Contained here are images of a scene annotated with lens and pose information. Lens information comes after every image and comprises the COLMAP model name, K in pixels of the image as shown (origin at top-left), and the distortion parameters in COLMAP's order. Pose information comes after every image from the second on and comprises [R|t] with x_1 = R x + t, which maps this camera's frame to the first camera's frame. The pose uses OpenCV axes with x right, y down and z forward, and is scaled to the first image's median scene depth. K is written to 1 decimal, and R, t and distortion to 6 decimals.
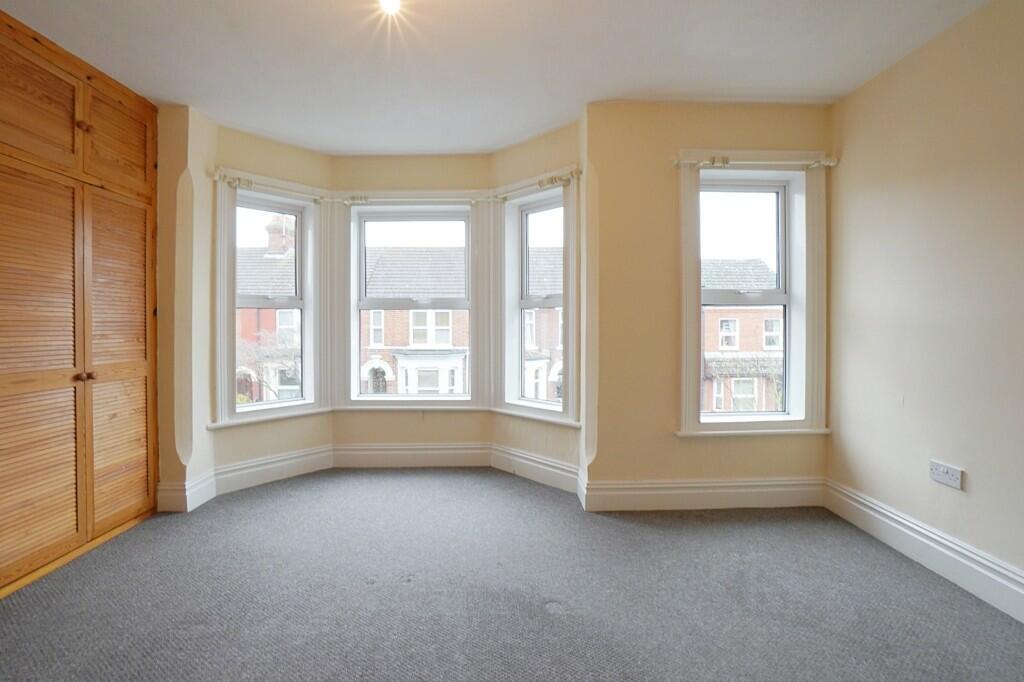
lens RADIAL K [[460.9, 0, 505.0], [0, 460.9, 330.5], [0, 0, 1]] dist [-0.063533, 0.024603]
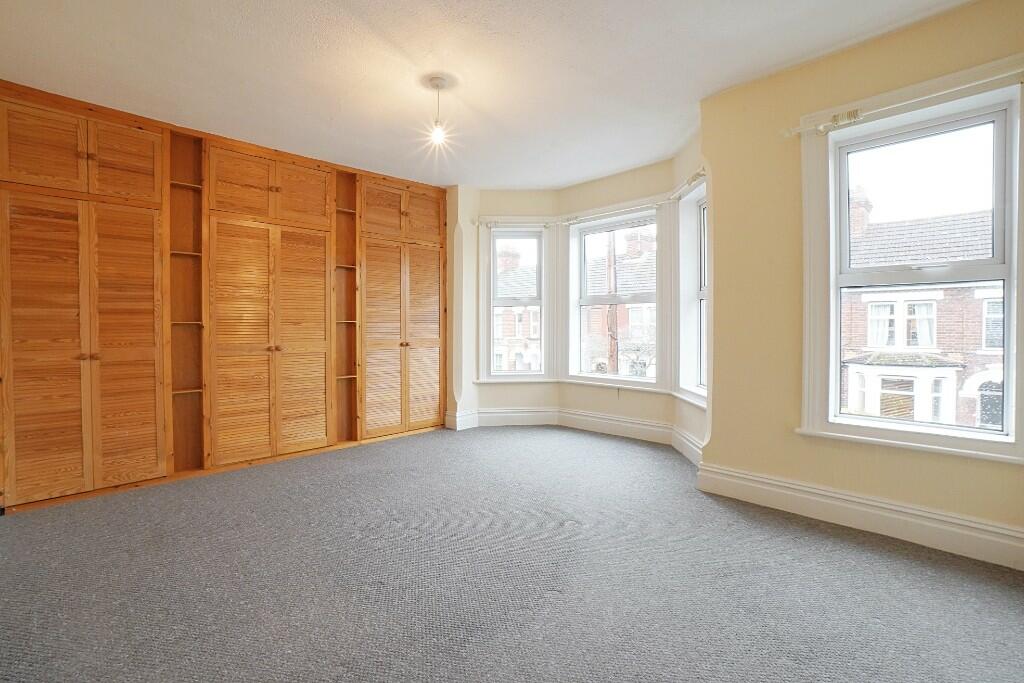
lens RADIAL K [[455.1, 0, 503.8], [0, 455.1, 333.2], [0, 0, 1]] dist [-0.063771, 0.024048]
pose [[0.691888, 0.011978, -0.721905, 0.598715], [-0.004781, 0.999916, 0.012008, 0.023900], [0.721989, -0.004857, 0.691888, -0.036613]]
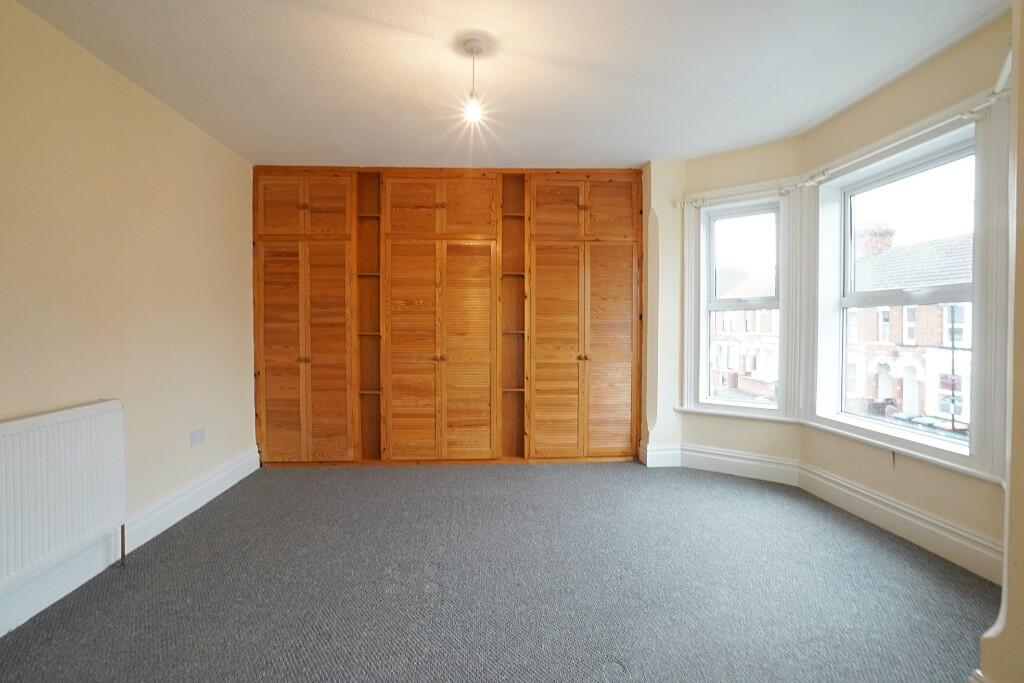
lens RADIAL K [[460.9, 0, 505.0], [0, 460.9, 331.0], [0, 0, 1]] dist [-0.063533, 0.024603]
pose [[0.041905, 0.017027, -0.998977, 0.602868], [-0.007498, 0.999832, 0.016727, -0.018017], [0.999093, 0.006790, 0.042025, 0.497840]]
